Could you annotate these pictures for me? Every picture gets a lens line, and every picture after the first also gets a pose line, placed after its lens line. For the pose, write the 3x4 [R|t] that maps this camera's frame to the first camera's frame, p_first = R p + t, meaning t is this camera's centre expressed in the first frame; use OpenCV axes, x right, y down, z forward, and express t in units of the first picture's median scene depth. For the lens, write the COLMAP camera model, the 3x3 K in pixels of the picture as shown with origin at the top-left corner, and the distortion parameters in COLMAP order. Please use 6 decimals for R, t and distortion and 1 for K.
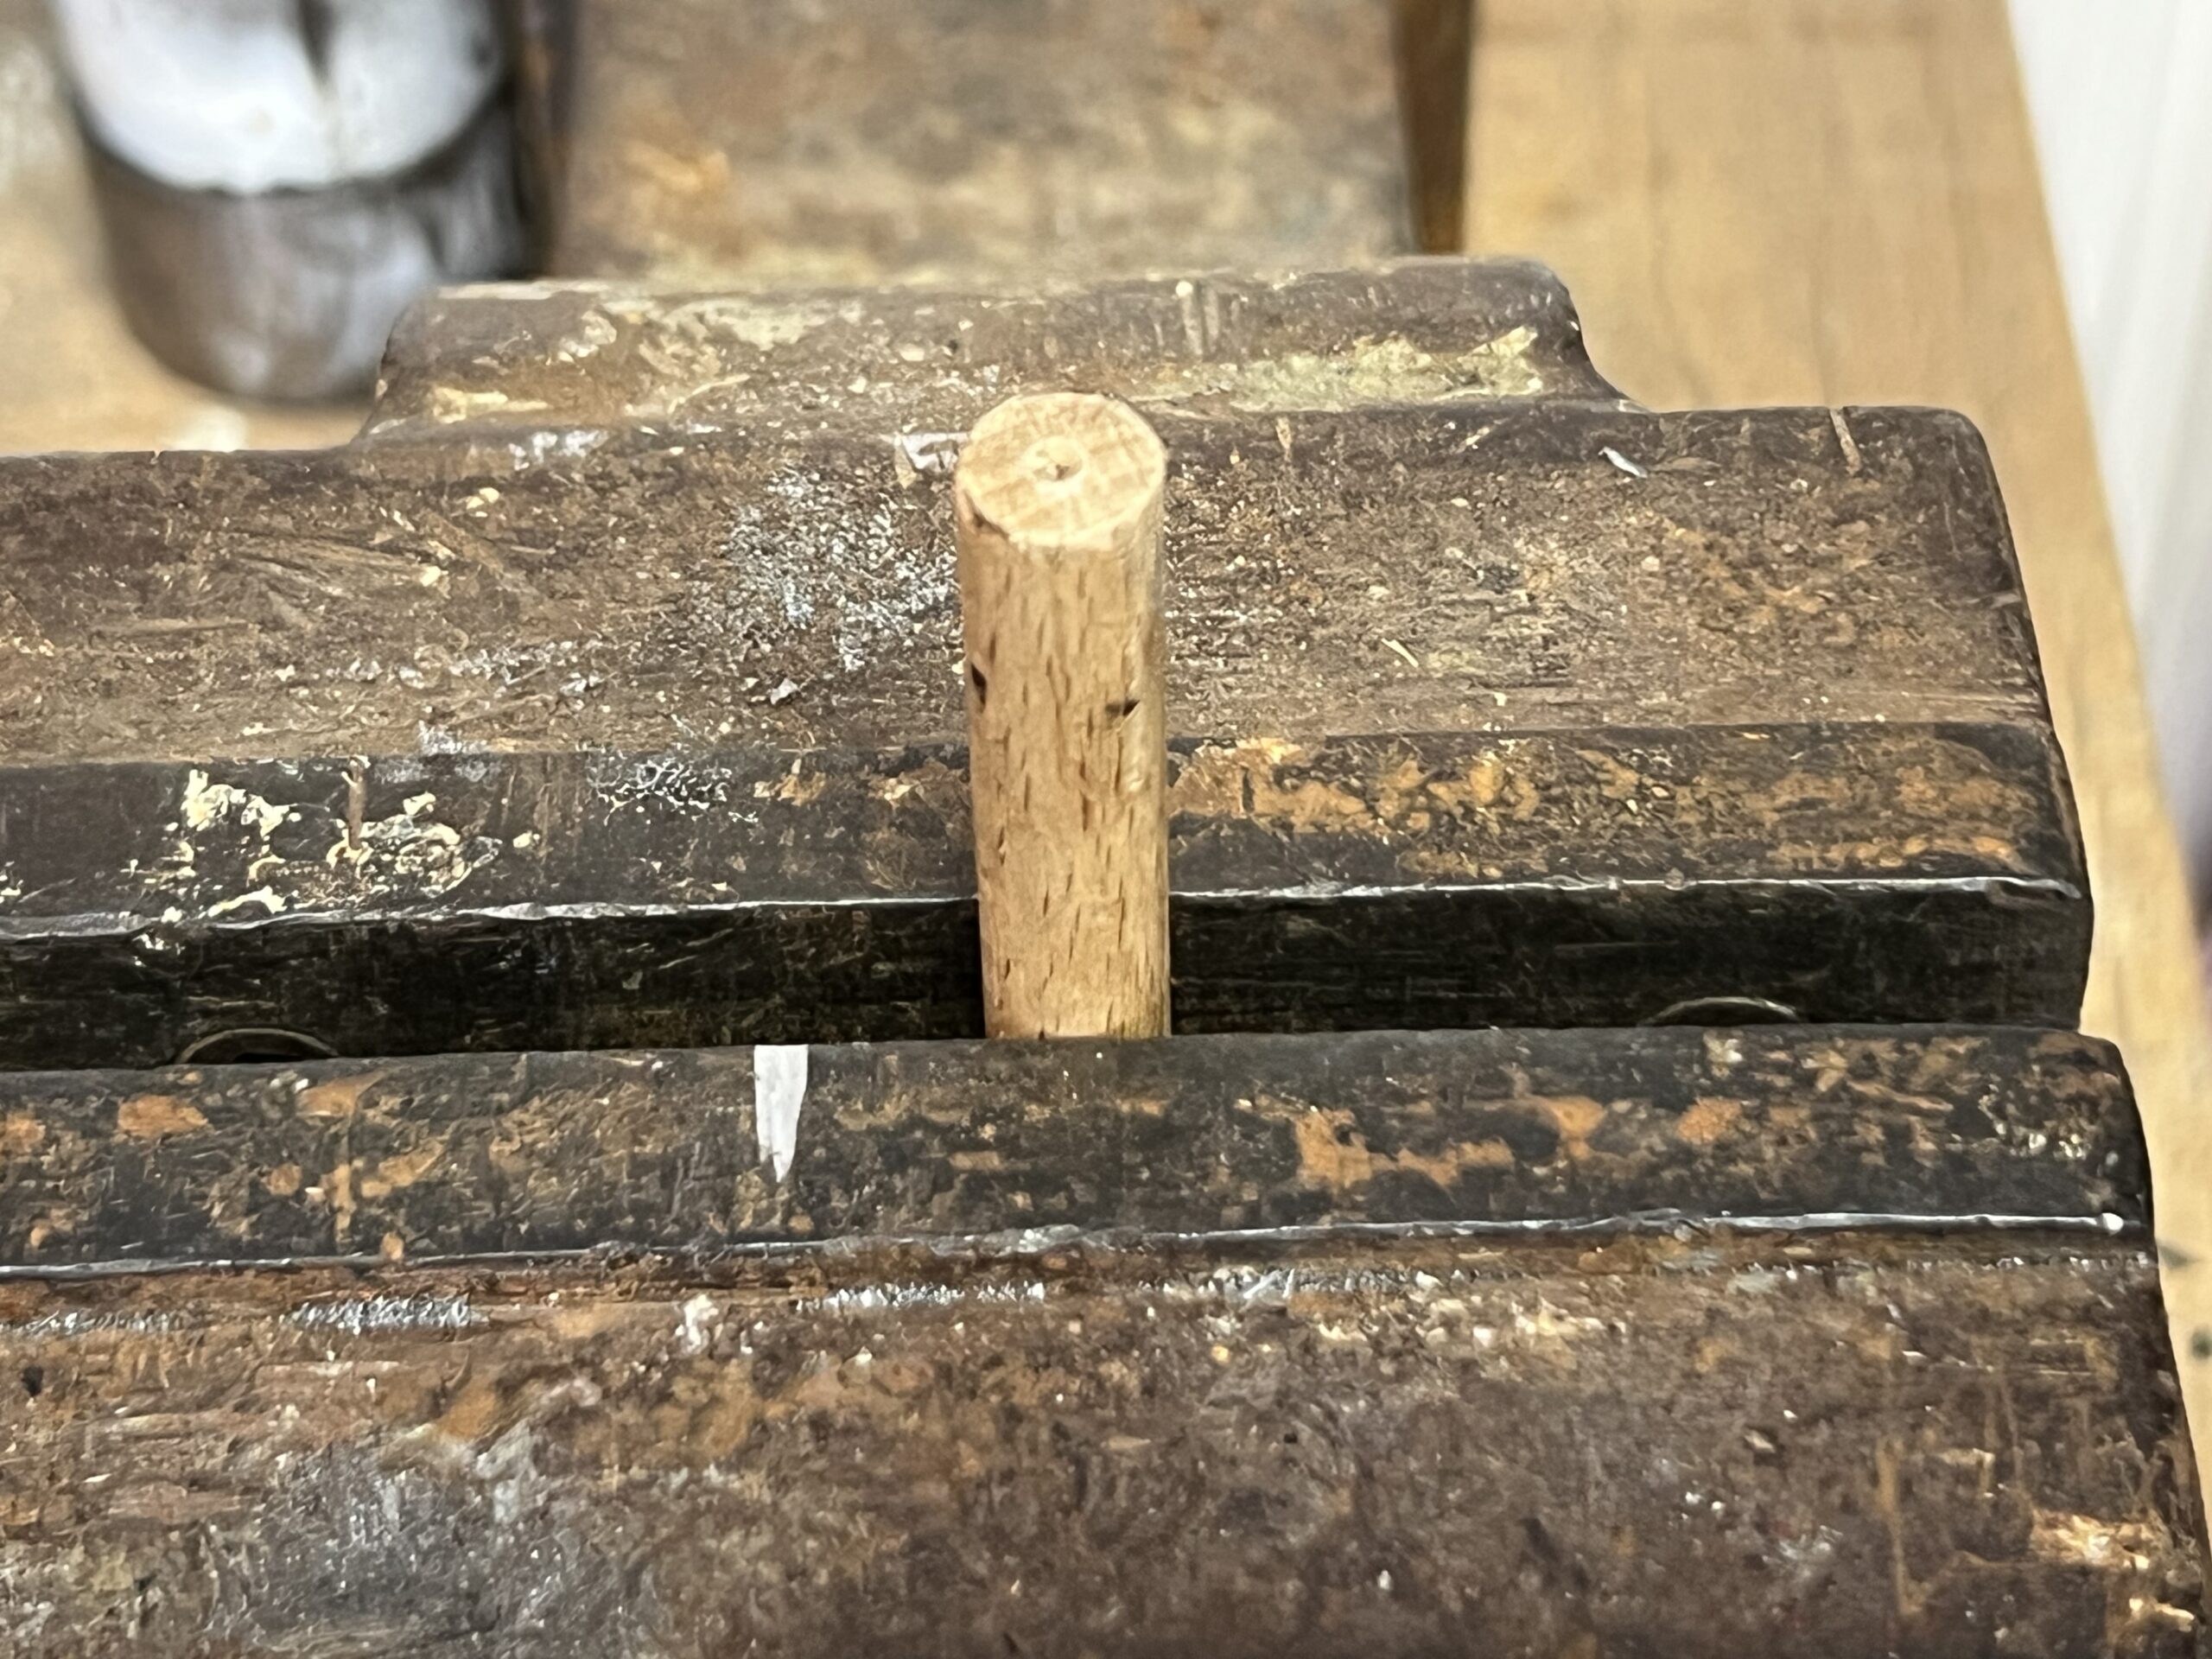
lens RADIAL K [[4861.4, 0, 1105.7], [0, 4861.4, 844.4], [0, 0, 1]] dist [0.078891, 0.000000]
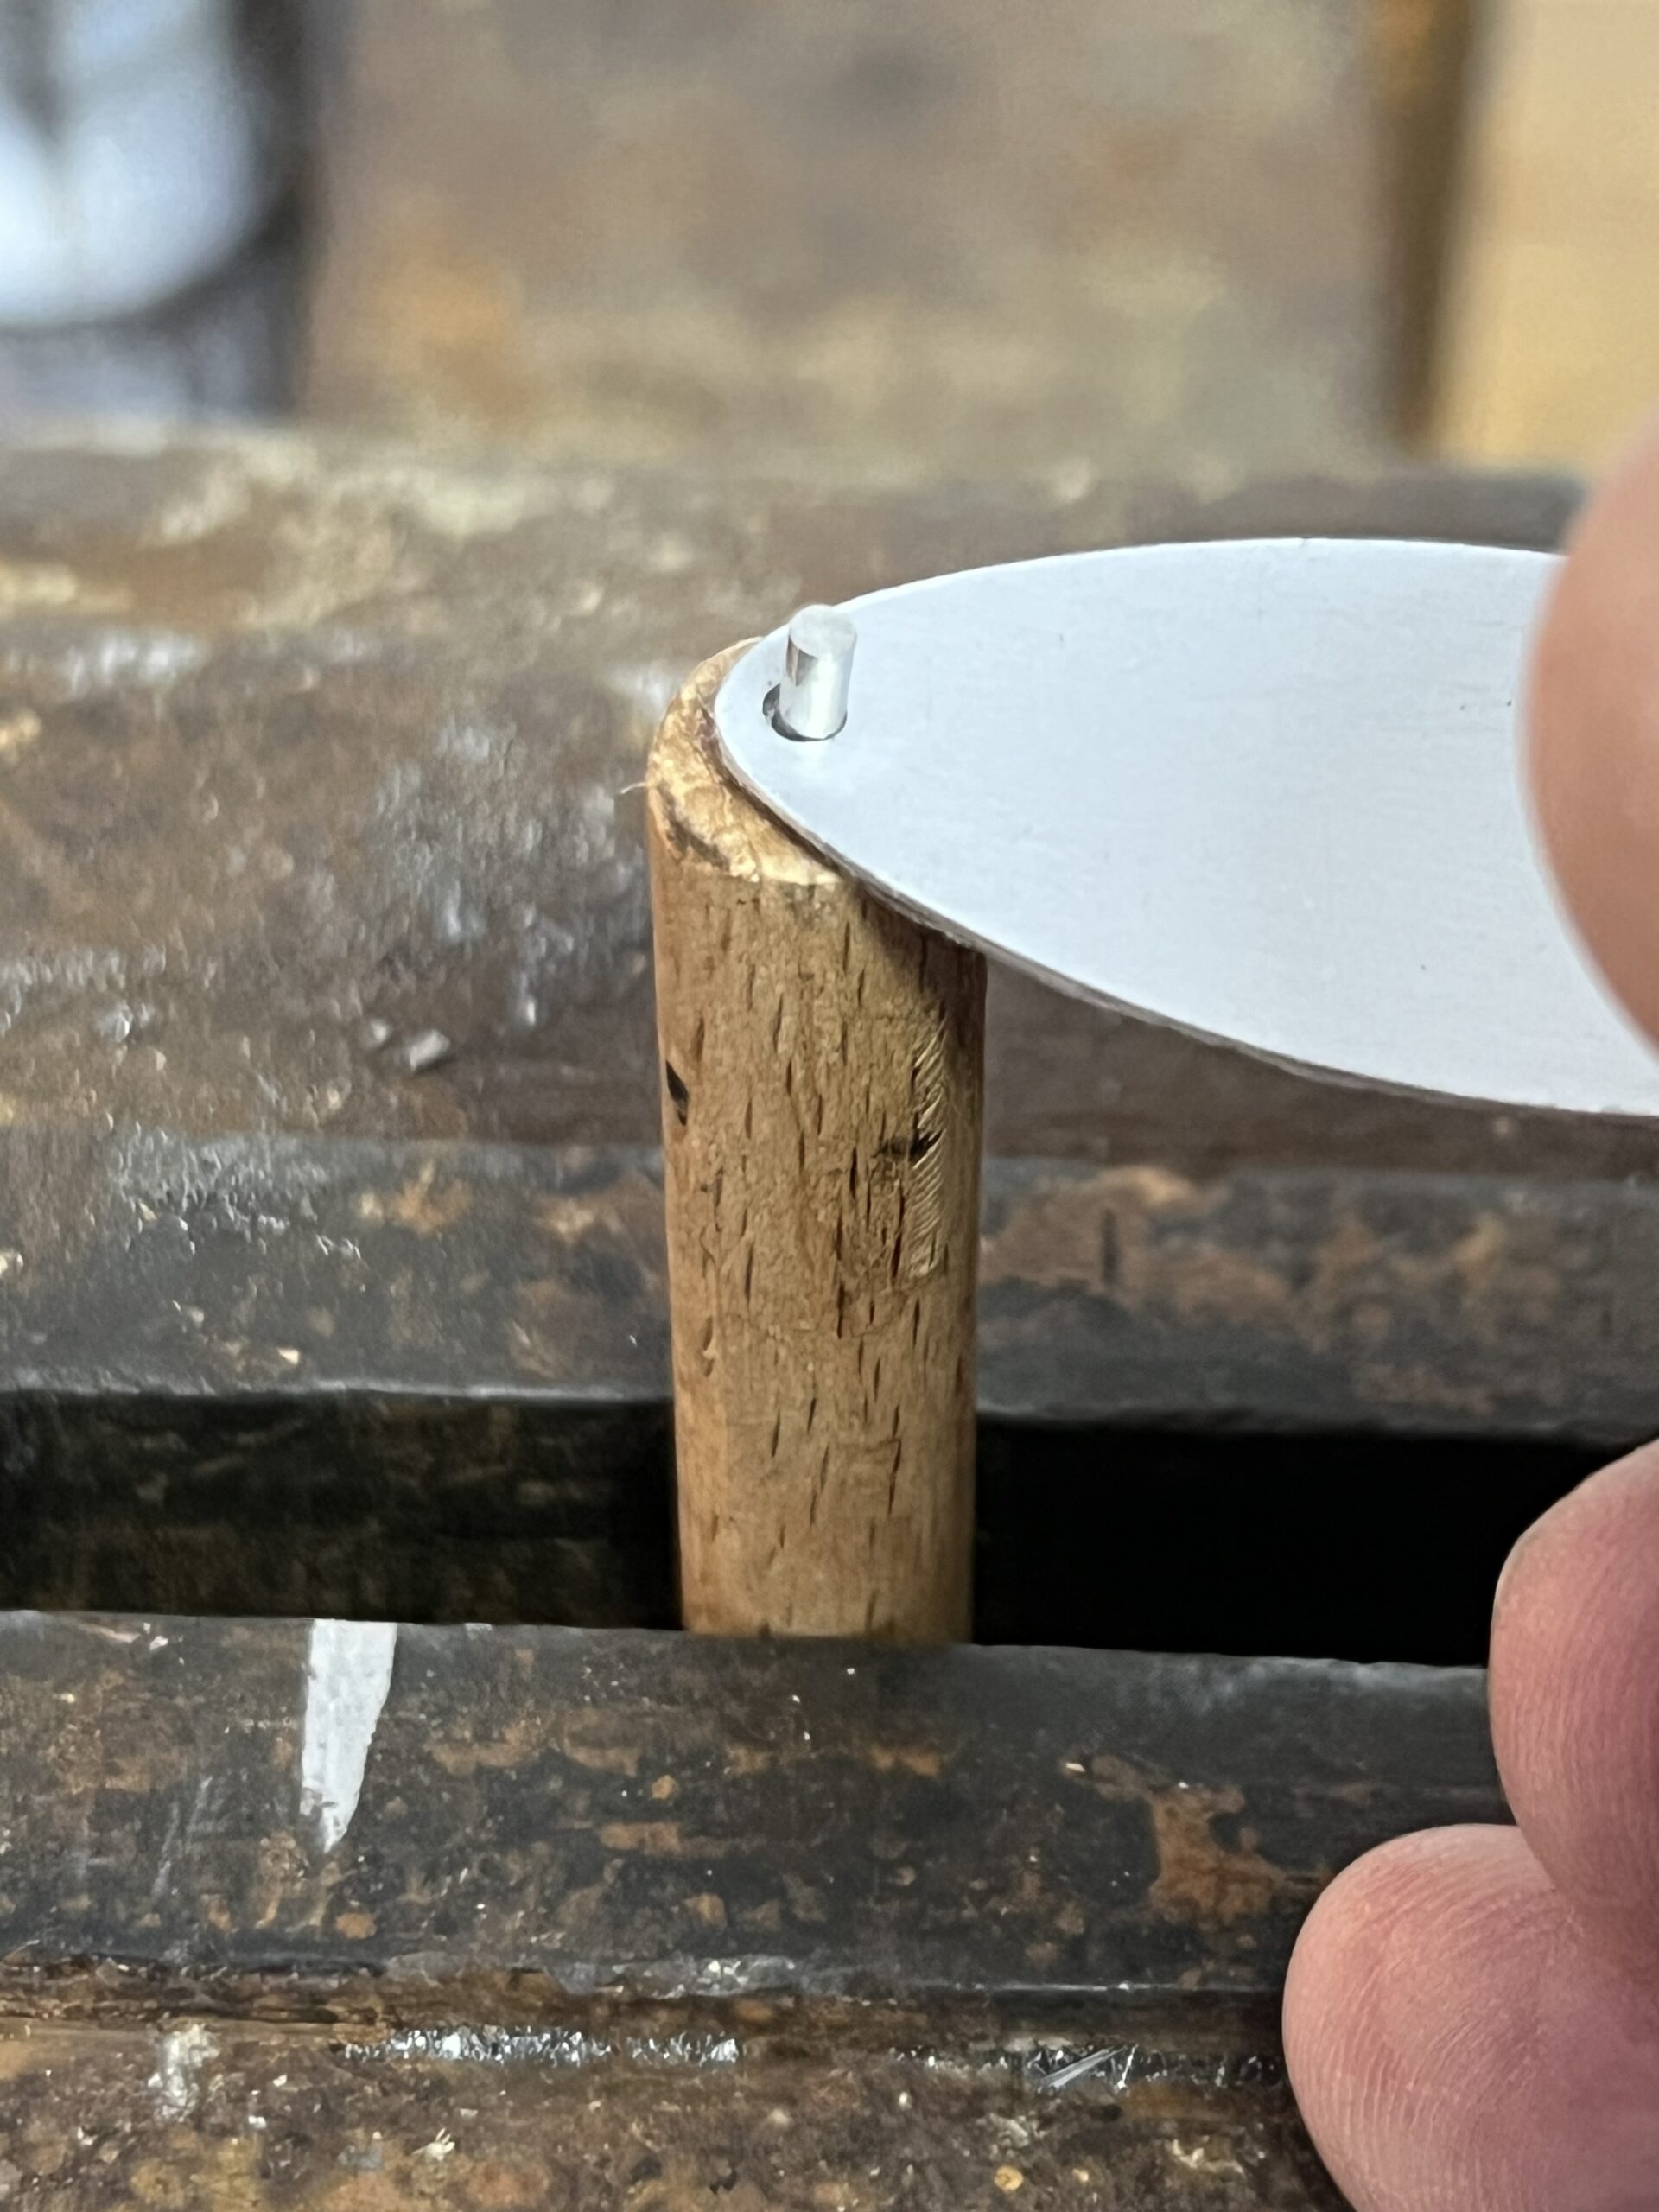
lens RADIAL K [[4861.4, 0, 827.3], [0, 4861.4, 1085.9], [0, 0, 1]] dist [0.078891, 0.000000]
pose [[0.997531, 0.059534, -0.037246, 0.015168], [-0.059329, 0.998217, 0.006593, -0.037717], [0.037573, -0.004367, 0.999284, 0.370642]]
